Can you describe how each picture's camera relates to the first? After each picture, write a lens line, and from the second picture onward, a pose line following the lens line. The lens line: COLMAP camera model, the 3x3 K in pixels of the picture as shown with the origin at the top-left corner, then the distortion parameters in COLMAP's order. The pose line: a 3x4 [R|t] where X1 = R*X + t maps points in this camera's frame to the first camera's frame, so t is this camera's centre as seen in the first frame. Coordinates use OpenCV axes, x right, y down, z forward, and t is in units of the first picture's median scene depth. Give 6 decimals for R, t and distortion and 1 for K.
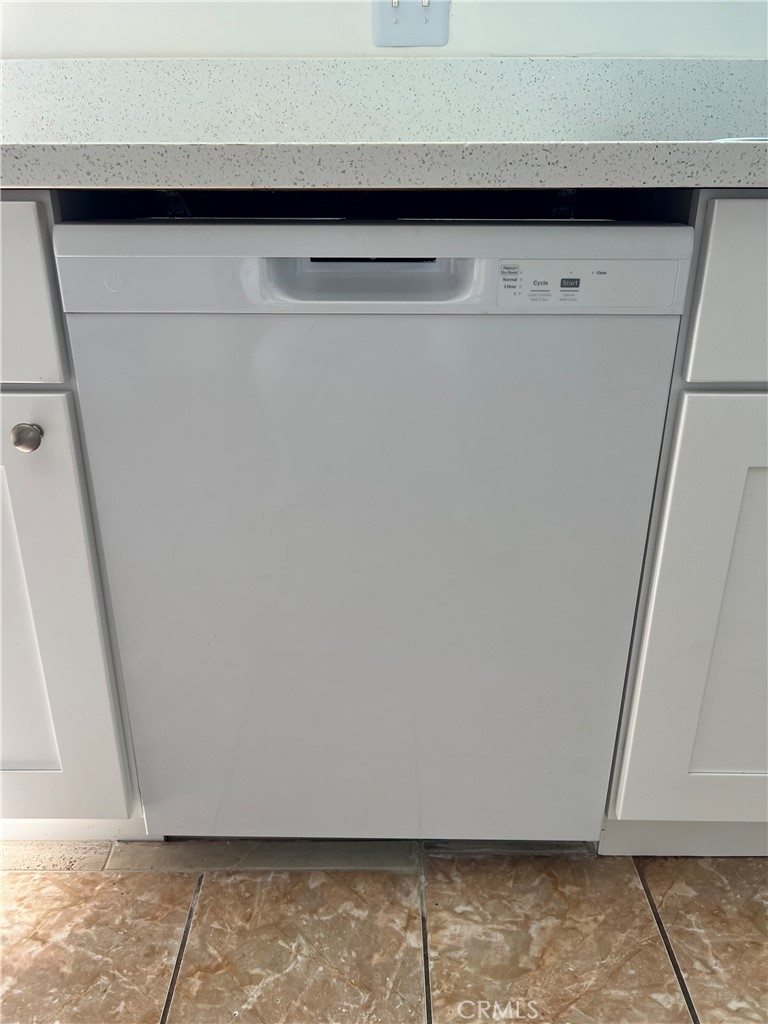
lens RADIAL K [[764.2, 0, 377.5], [0, 764.2, 512.0], [0, 0, 1]] dist [0.051464, -0.064488]
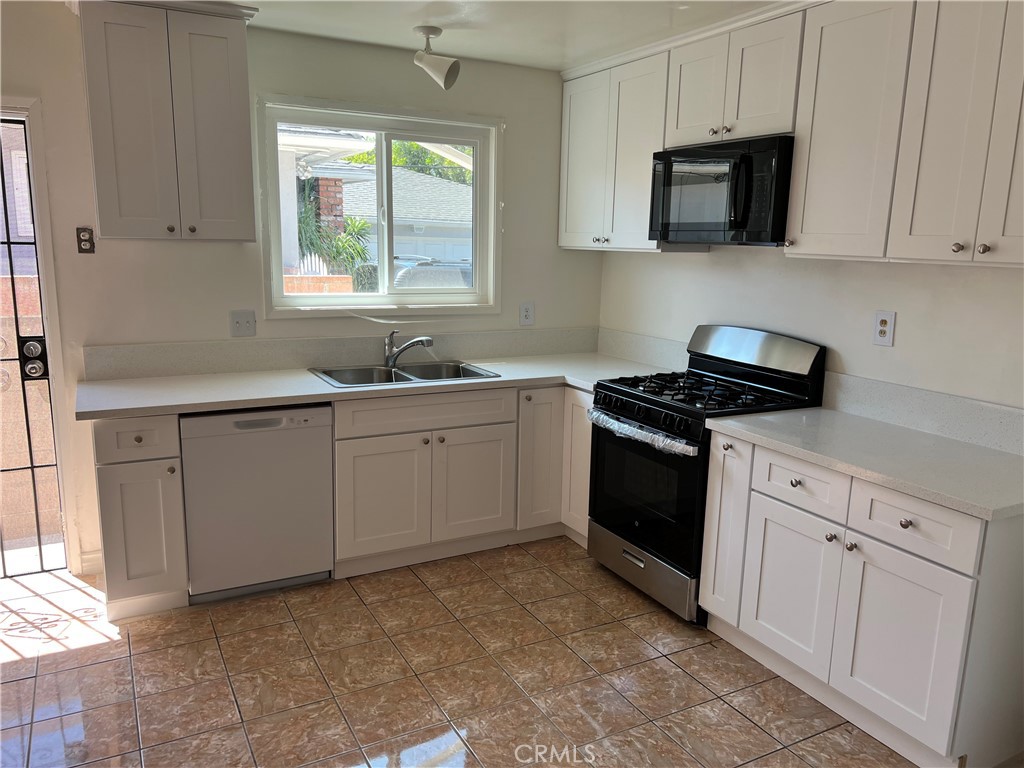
lens RADIAL K [[771.0, 0, 520.8], [0, 771.0, 383.2], [0, 0, 1]] dist [0.045579, -0.056860]
pose [[0.875093, -0.070843, 0.478742, -0.760076], [0.164787, 0.973734, -0.157124, 0.388126], [-0.455036, 0.216389, 0.863781, -3.353824]]
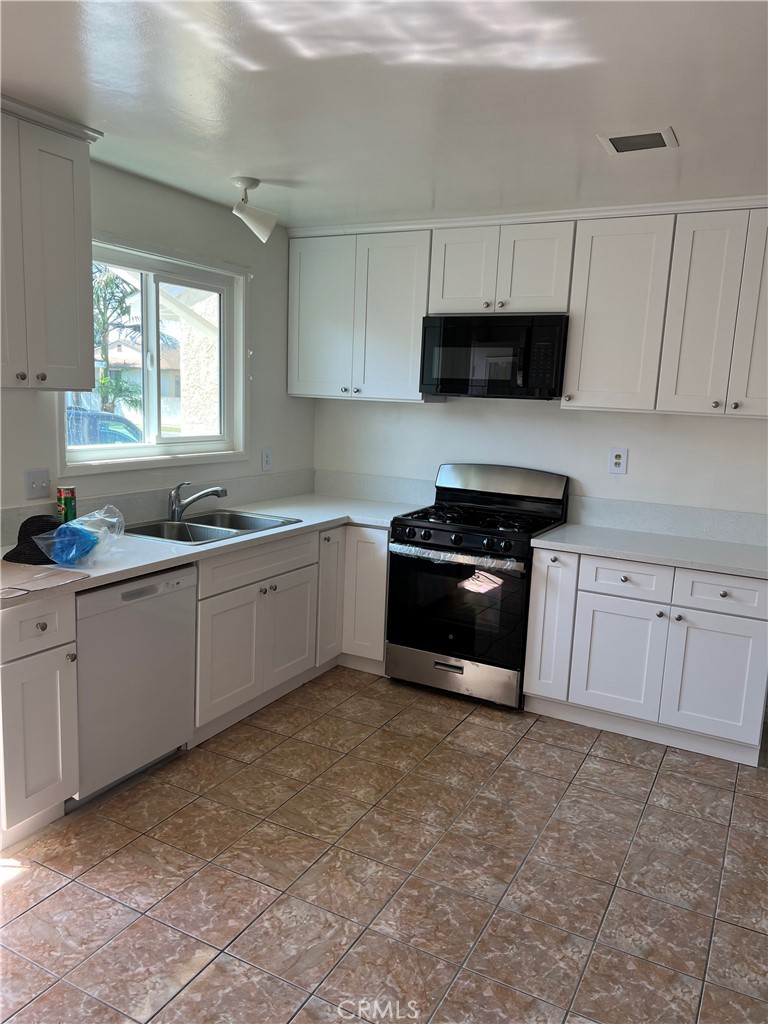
lens RADIAL K [[764.2, 0, 377.5], [0, 764.2, 512.0], [0, 0, 1]] dist [0.051464, -0.064488]
pose [[0.473794, -0.120853, 0.872304, -2.695547], [0.299993, 0.953442, -0.030848, -0.199550], [-0.827963, 0.276300, 0.487990, -1.952893]]
